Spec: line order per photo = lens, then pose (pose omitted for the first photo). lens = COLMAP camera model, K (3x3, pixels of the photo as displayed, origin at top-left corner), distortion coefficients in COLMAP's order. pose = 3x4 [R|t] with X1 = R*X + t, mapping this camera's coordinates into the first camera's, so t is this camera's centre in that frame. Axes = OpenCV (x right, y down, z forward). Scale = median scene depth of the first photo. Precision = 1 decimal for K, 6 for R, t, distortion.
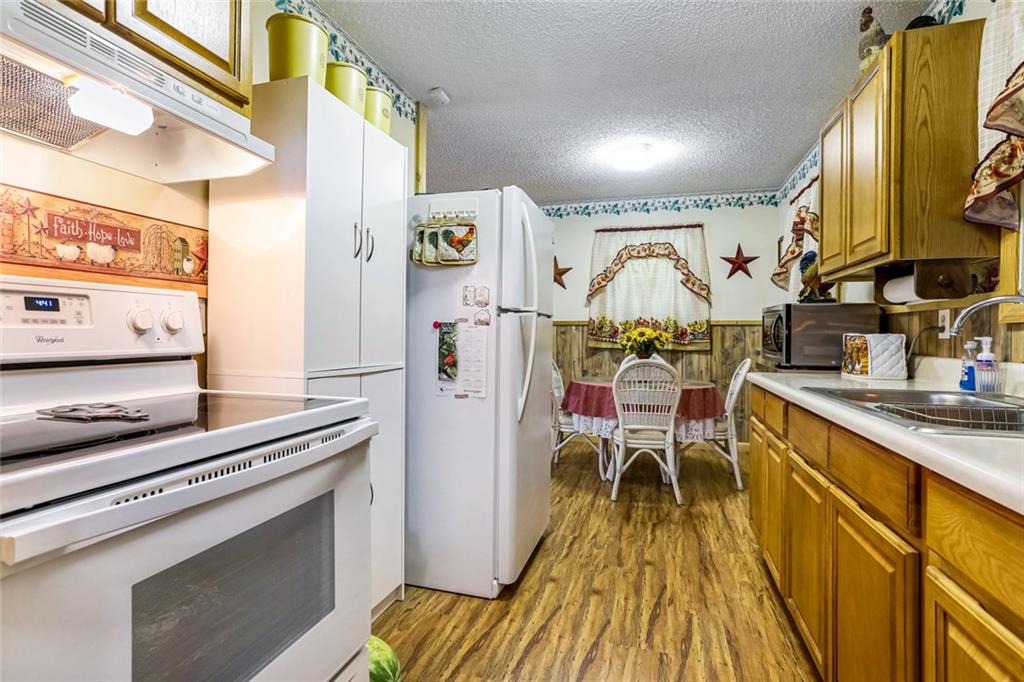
lens RADIAL K [[499.5, 0, 504.2], [0, 499.5, 335.2], [0, 0, 1]] dist [-0.008202, 0.007003]
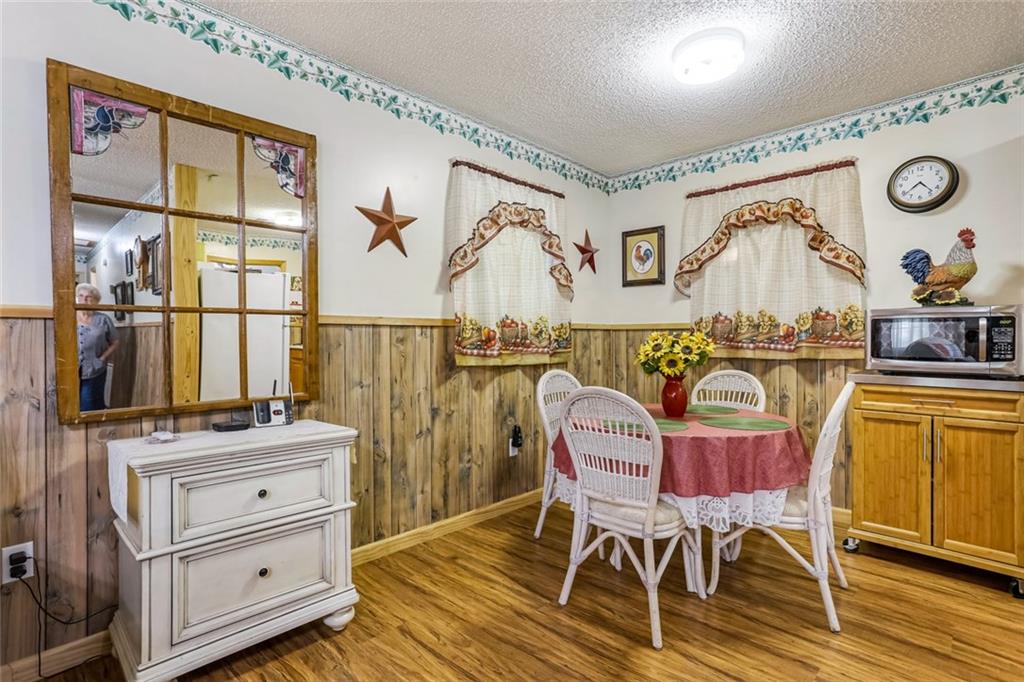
lens RADIAL K [[499.5, 0, 503.6], [0, 499.5, 341.7], [0, 0, 1]] dist [-0.008202, 0.007003]
pose [[0.486512, -0.003888, 0.873665, -0.289606], [0.020685, 0.999761, -0.007070, 0.001985], [-0.873429, 0.021511, 0.486476, 0.676623]]
